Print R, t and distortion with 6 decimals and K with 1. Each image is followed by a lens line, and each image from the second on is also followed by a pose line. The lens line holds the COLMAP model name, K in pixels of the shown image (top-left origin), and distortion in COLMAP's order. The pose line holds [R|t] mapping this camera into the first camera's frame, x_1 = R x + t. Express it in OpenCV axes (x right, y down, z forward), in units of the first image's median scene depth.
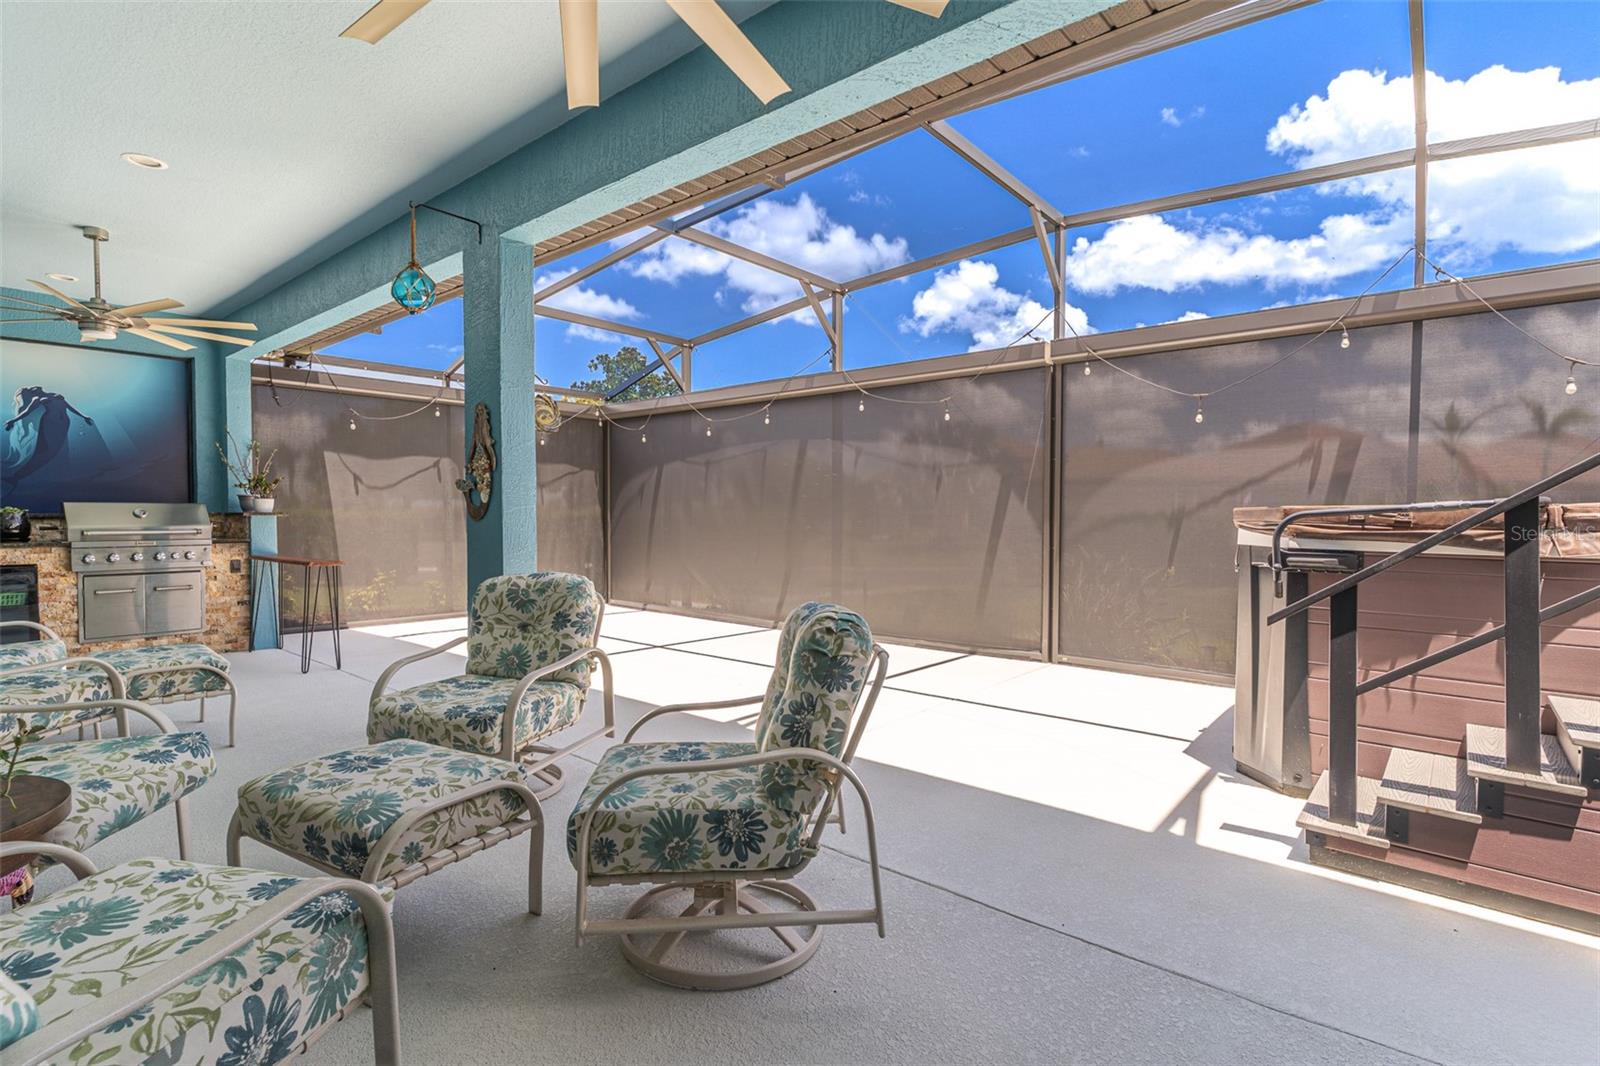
lens RADIAL K [[753.6, 0, 778.6], [0, 753.6, 530.4], [0, 0, 1]] dist [0.000820, 0.000160]
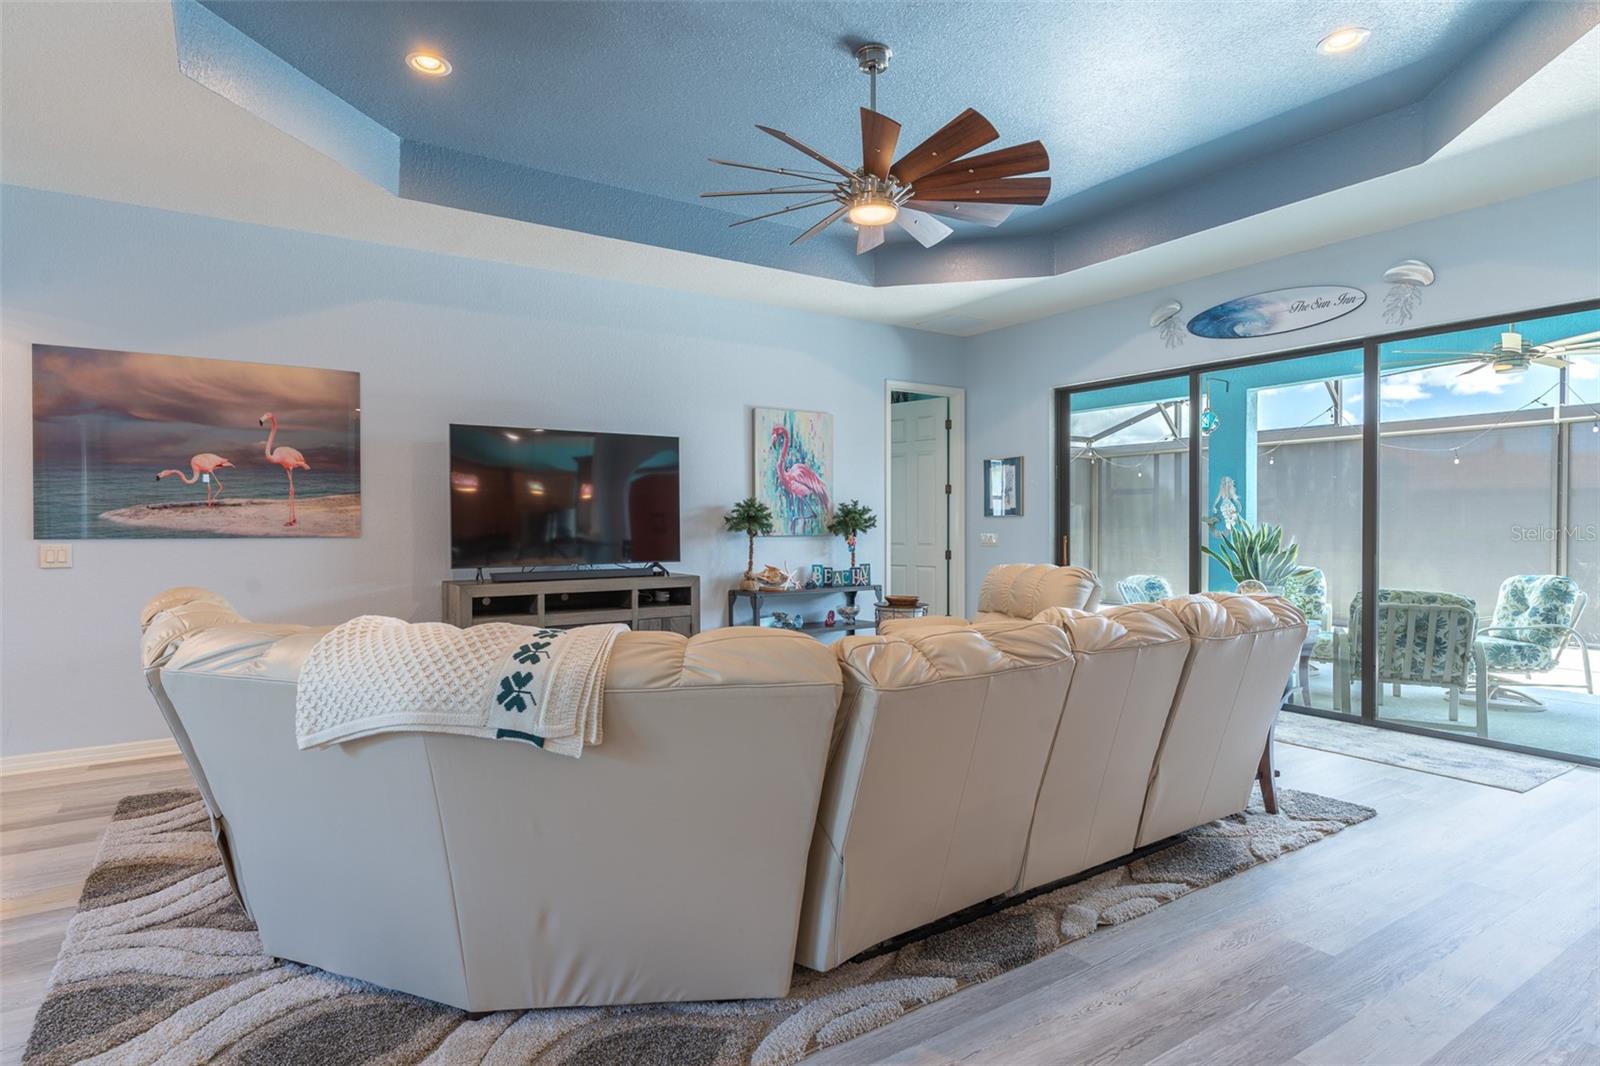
lens RADIAL K [[858.8, 0, 790.7], [0, 858.8, 528.4], [0, 0, 1]] dist [0.005749, 0.002484]
pose [[0.966510, -0.002011, -0.256620, -1.166954], [-0.002957, 0.999816, -0.018973, 0.006461], [0.256611, 0.019096, 0.966326, -1.741864]]
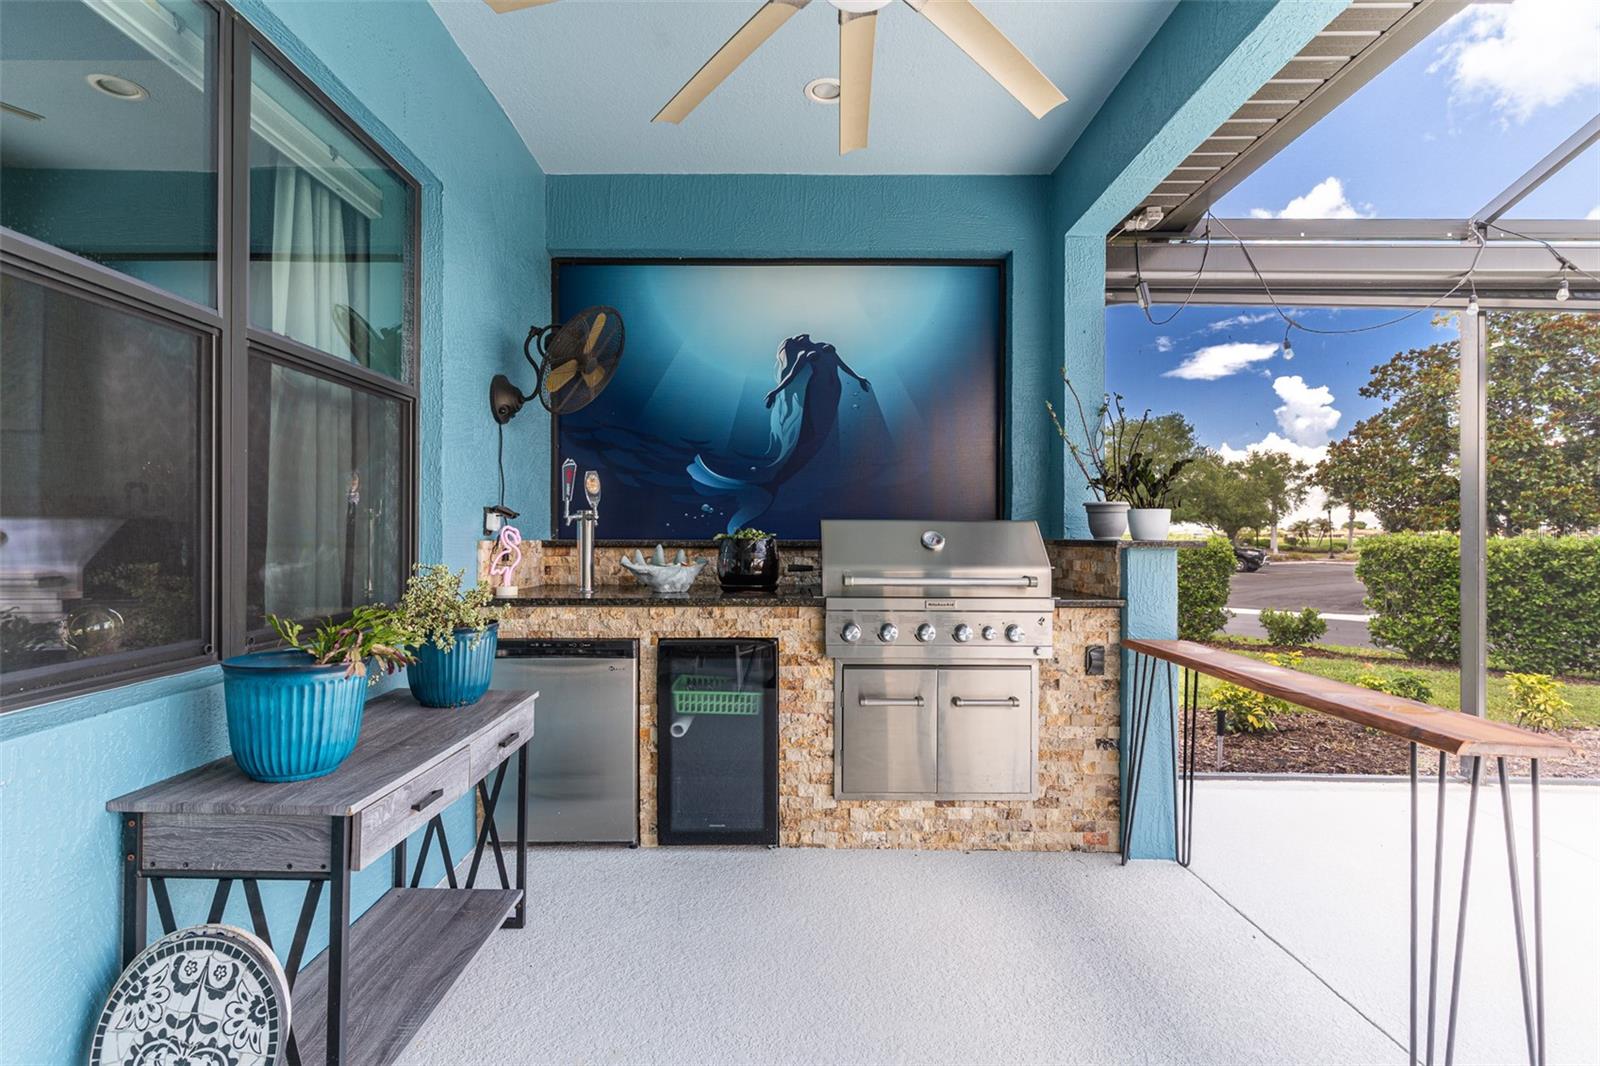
lens RADIAL K [[753.6, 0, 809.9], [0, 753.6, 530.6], [0, 0, 1]] dist [0.000820, 0.000160]
pose [[0.668050, -0.002104, -0.744113, -1.090511], [-0.022304, 0.999490, -0.022850, -0.033745], [0.743782, 0.031862, 0.667663, 1.250624]]
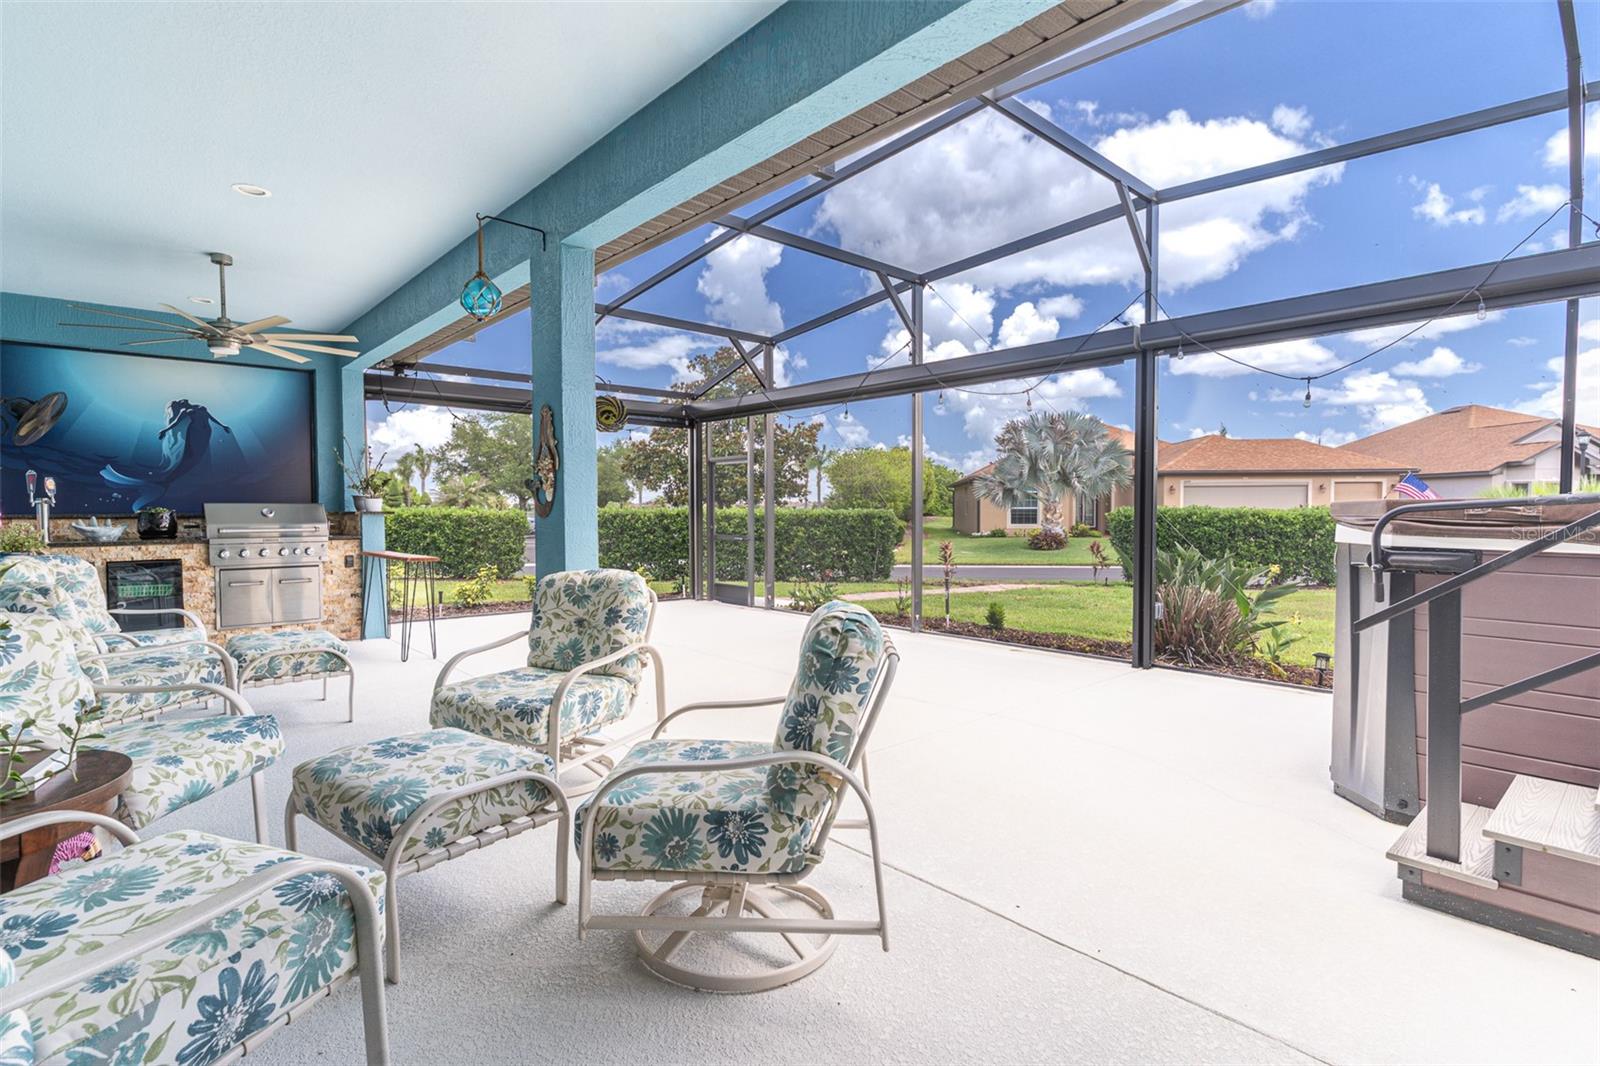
lens RADIAL K [[753.6, 0, 784.1], [0, 753.6, 530.1], [0, 0, 1]] dist [0.000820, 0.000160]
pose [[0.991517, -0.001191, -0.129969, 0.084076], [0.001658, 0.999993, 0.003486, -0.000149], [0.129964, -0.003672, 0.991512, 0.020588]]
